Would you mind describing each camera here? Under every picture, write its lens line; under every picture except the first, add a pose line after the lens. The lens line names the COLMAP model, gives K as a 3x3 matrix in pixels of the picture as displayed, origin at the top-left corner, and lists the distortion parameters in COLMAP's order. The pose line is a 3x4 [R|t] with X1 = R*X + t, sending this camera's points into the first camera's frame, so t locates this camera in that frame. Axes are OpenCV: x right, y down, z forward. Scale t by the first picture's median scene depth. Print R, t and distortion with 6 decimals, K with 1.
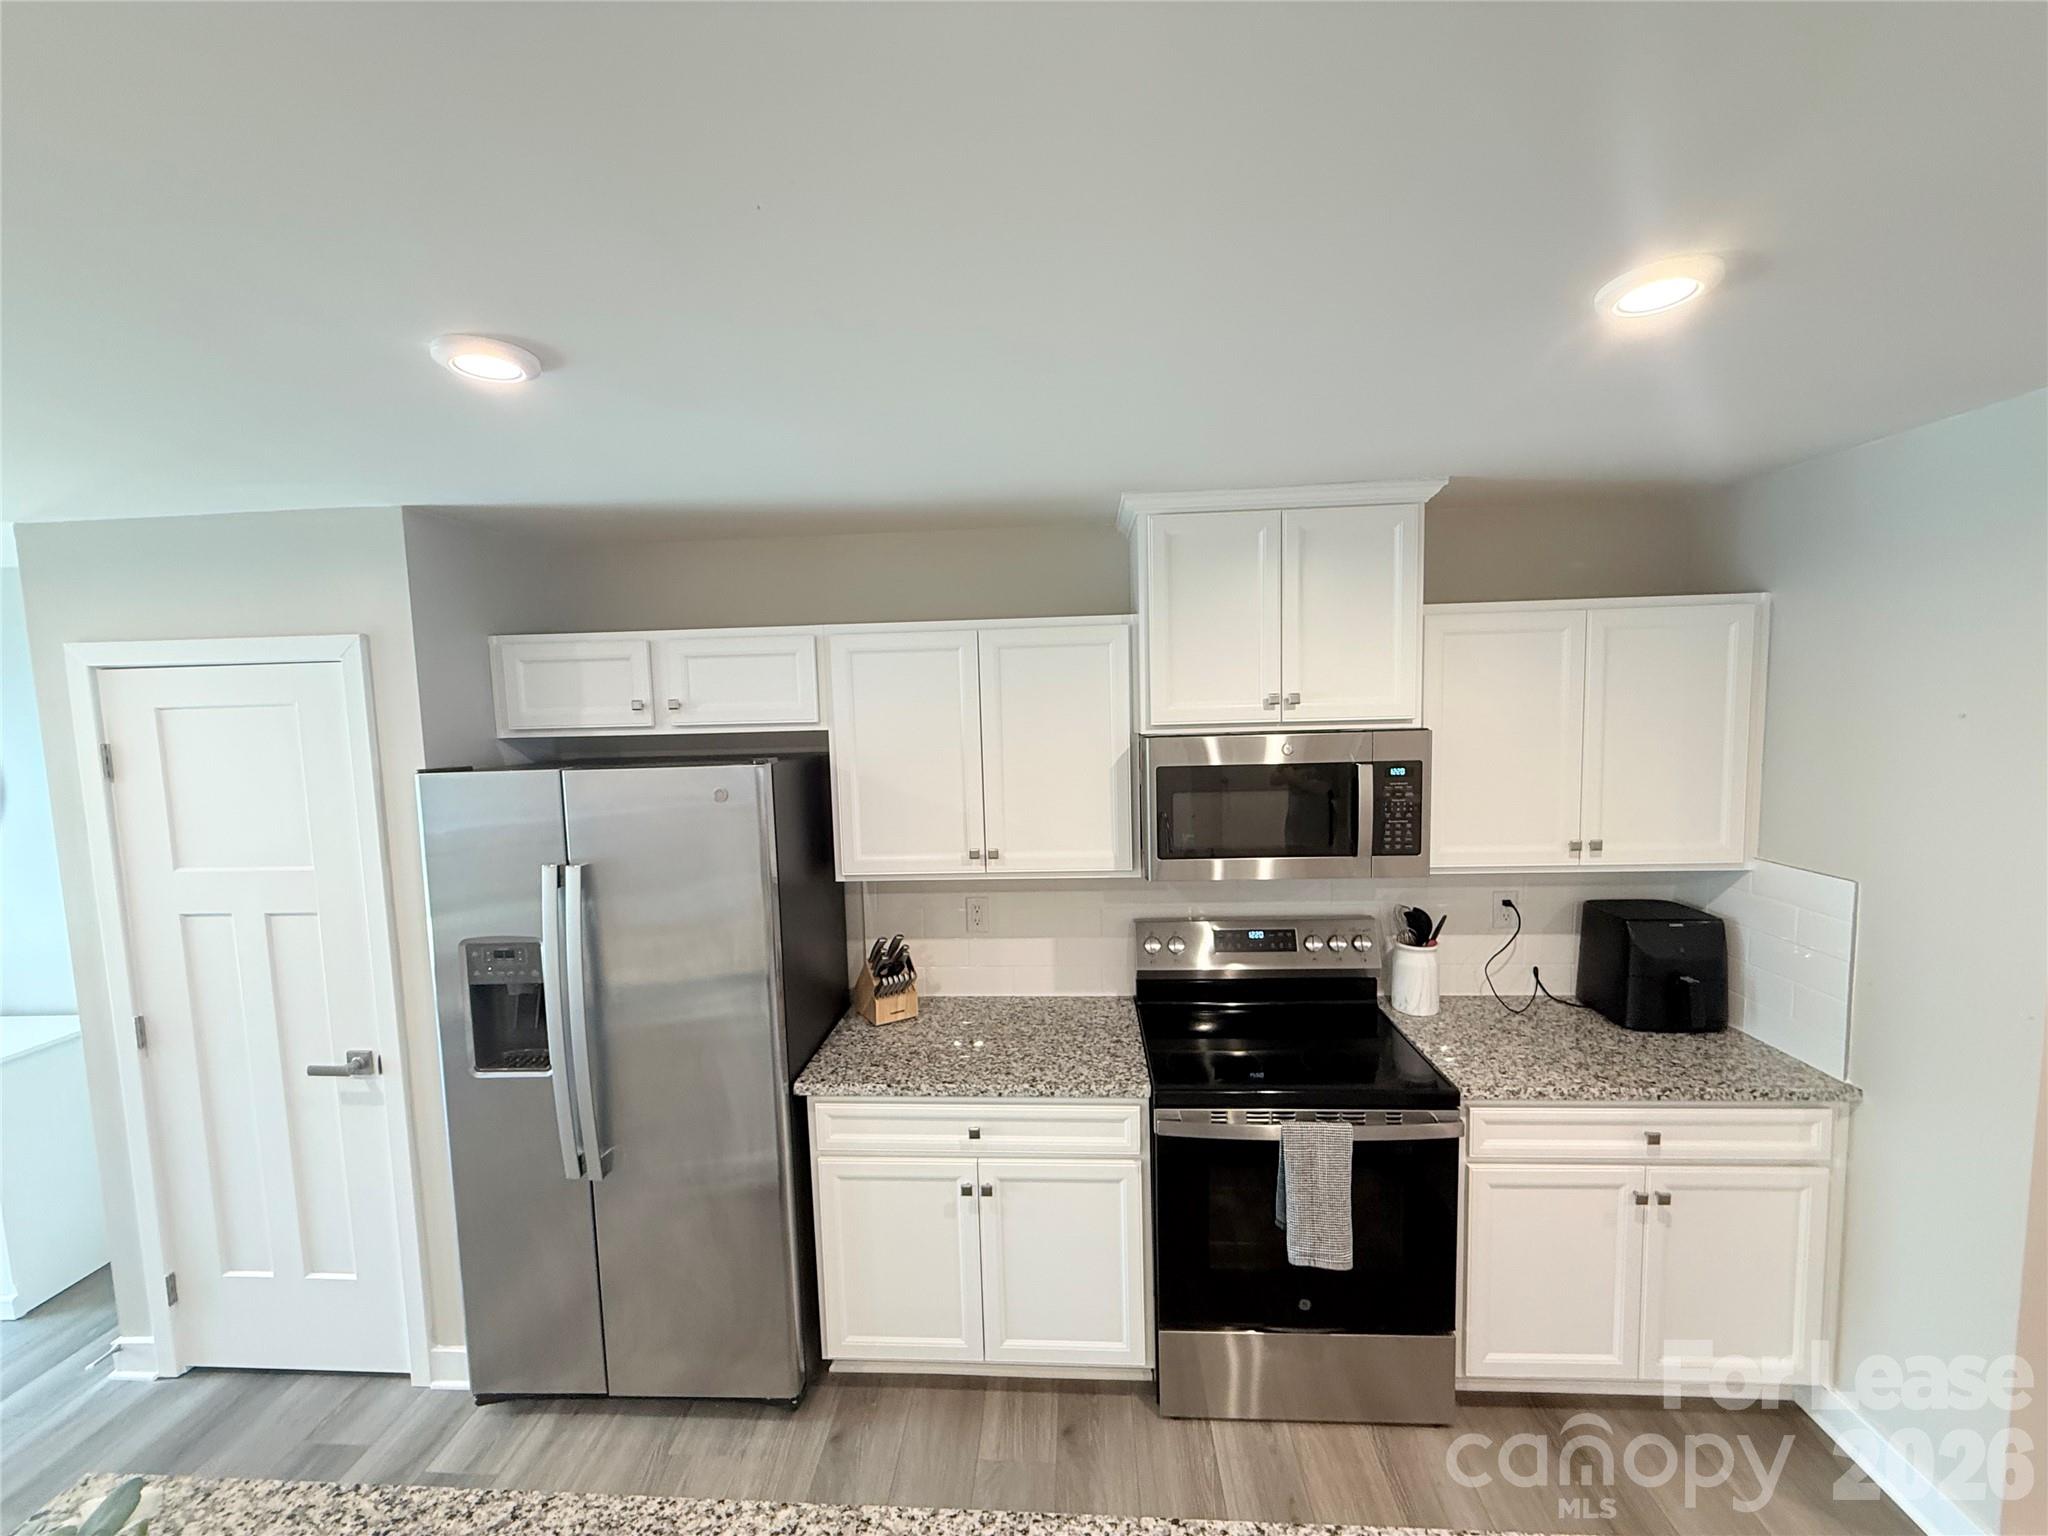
lens RADIAL K [[817.5, 0, 1020.0], [0, 817.5, 770.7], [0, 0, 1]] dist [-0.001856, 0.000765]
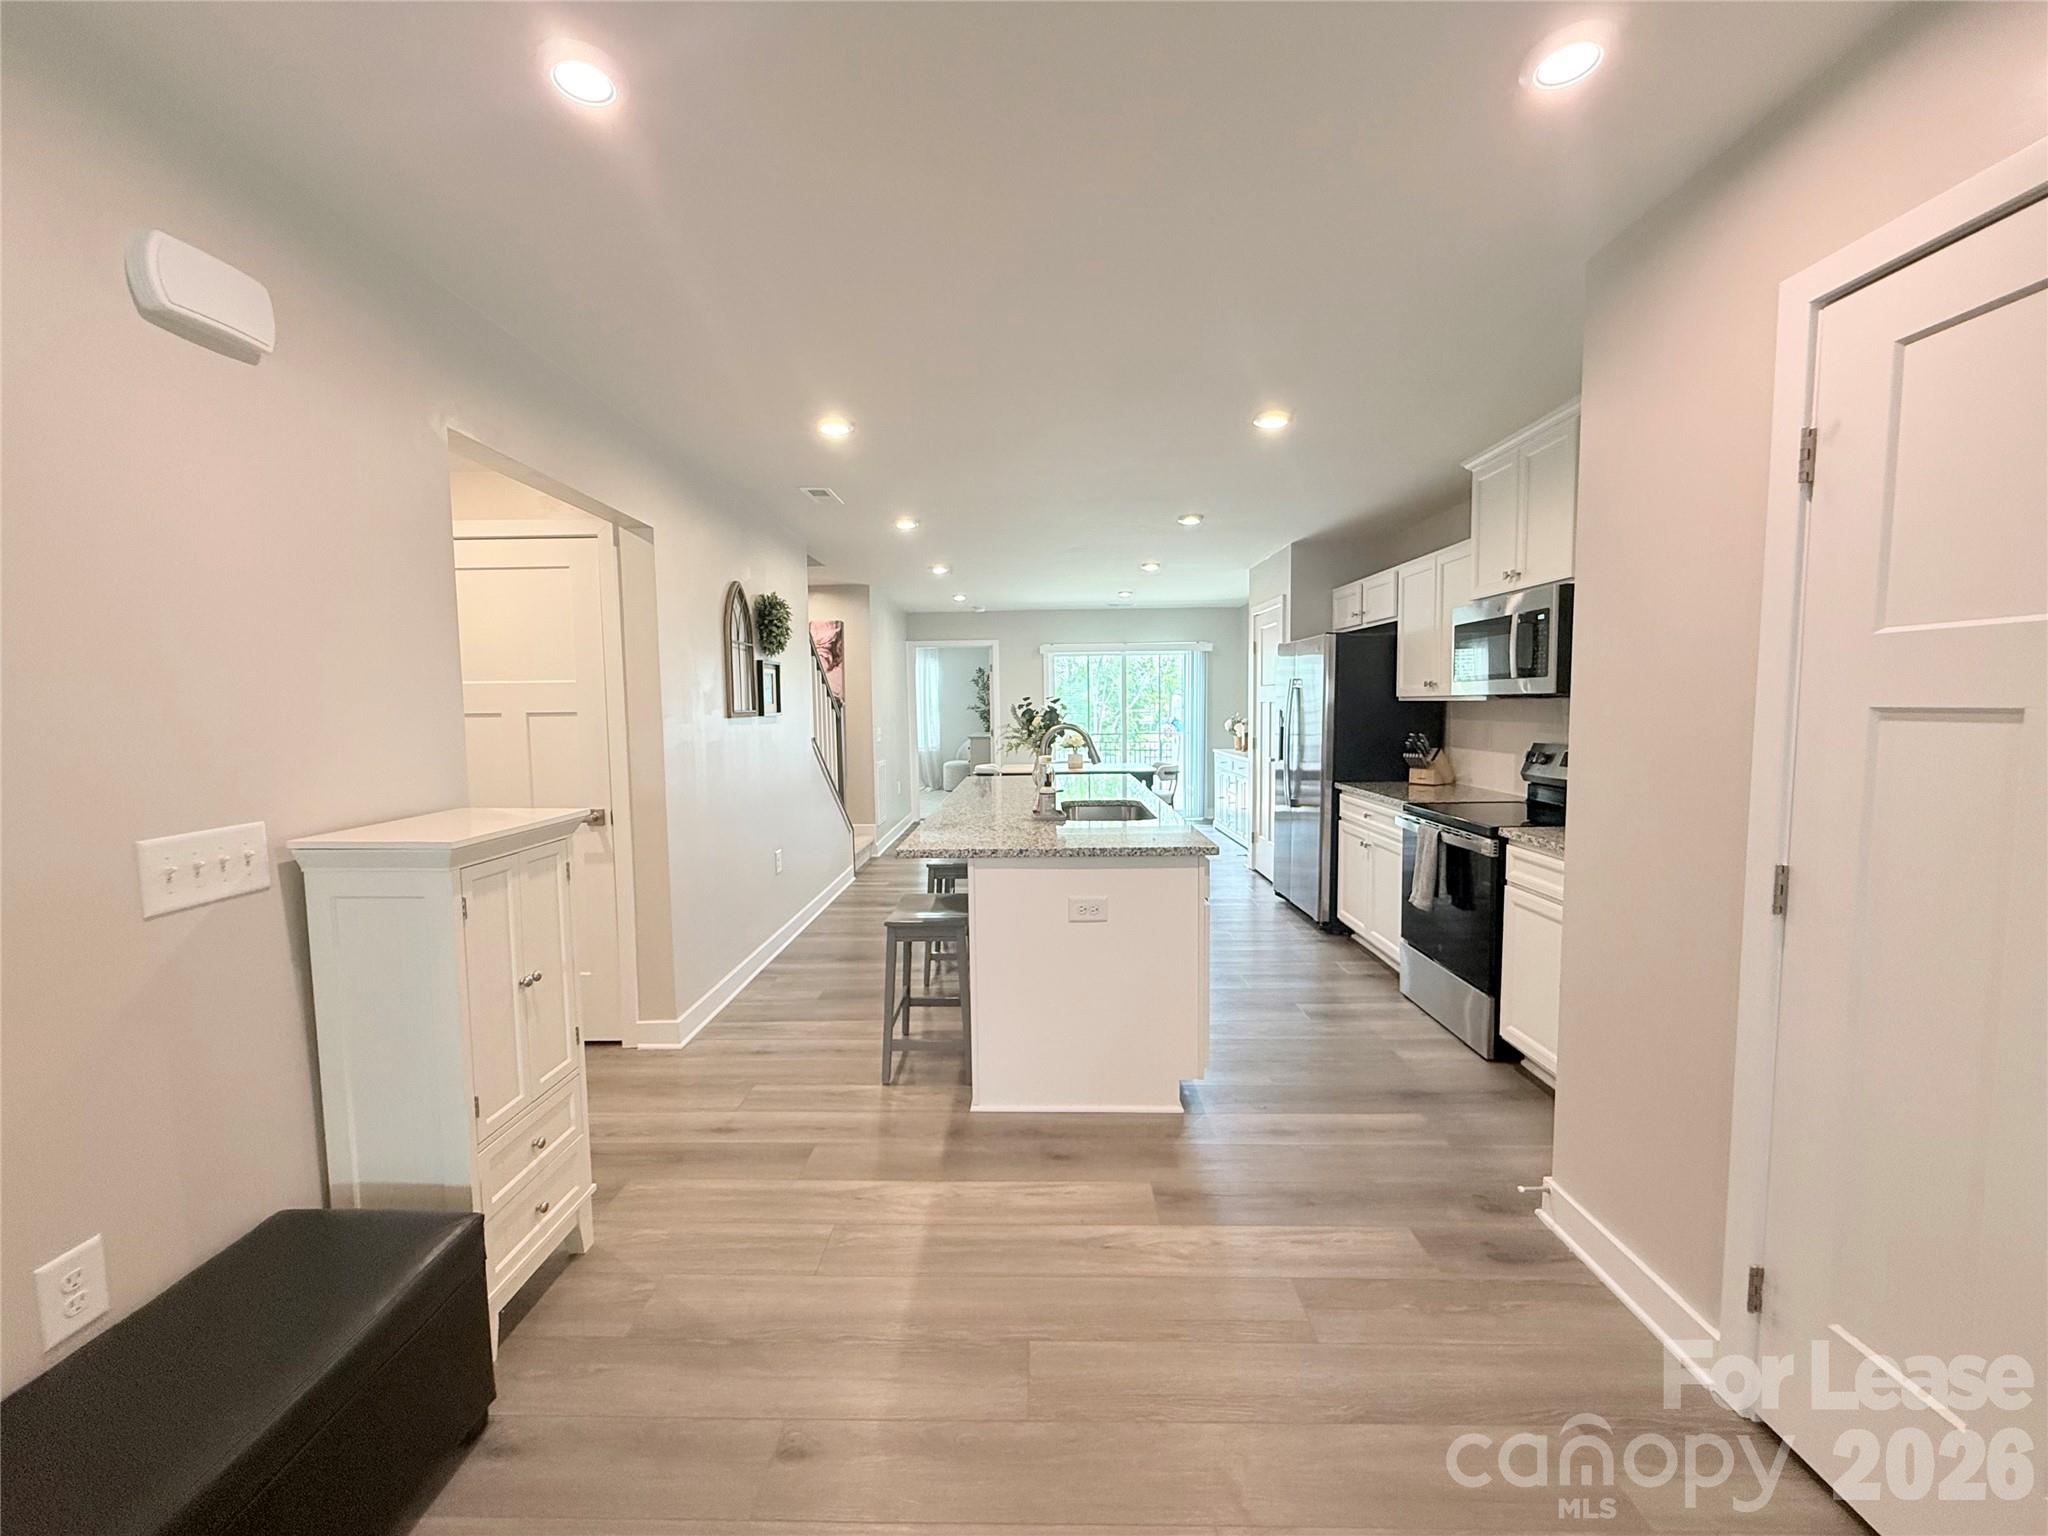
lens RADIAL K [[817.5, 0, 1019.8], [0, 817.5, 768.9], [0, 0, 1]] dist [-0.001856, 0.000765]
pose [[0.041586, 0.107514, -0.993333, 1.793167], [-0.070627, 0.992023, 0.104415, 0.172496], [0.996636, 0.065814, 0.048847, 0.048166]]
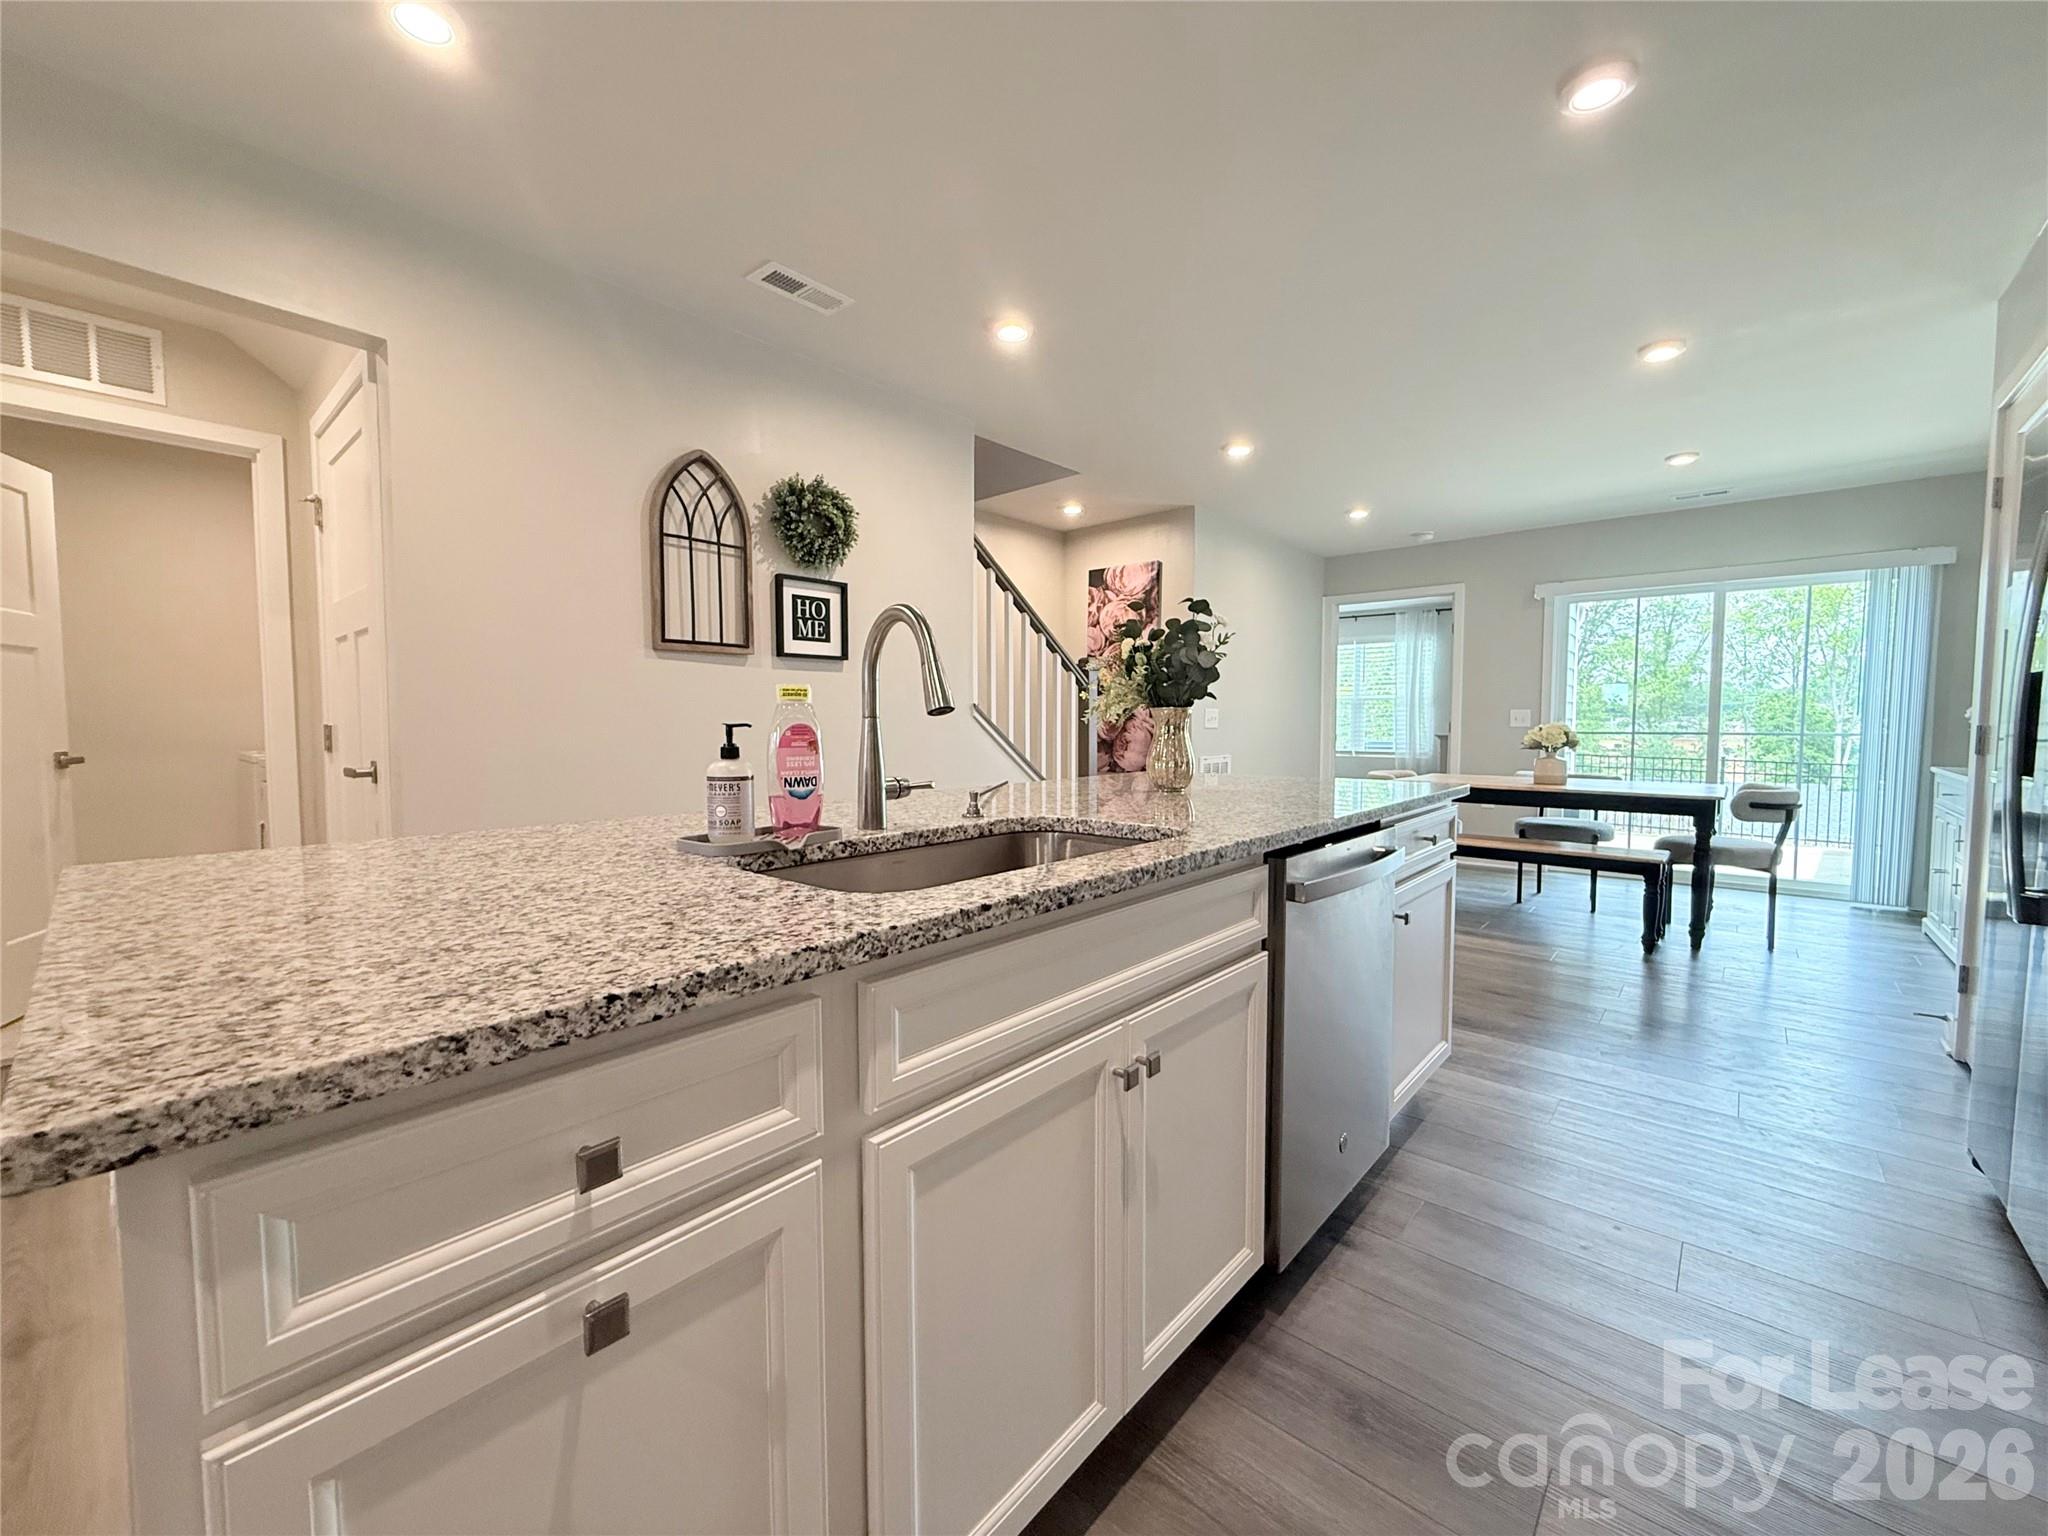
lens RADIAL K [[817.5, 0, 1014.3], [0, 817.5, 775.5], [0, 0, 1]] dist [-0.001856, 0.000765]
pose [[-0.623752, 0.082755, -0.777229, 0.636549], [-0.047798, 0.988480, 0.143608, 0.276756], [0.780160, 0.126726, -0.612610, 0.675575]]
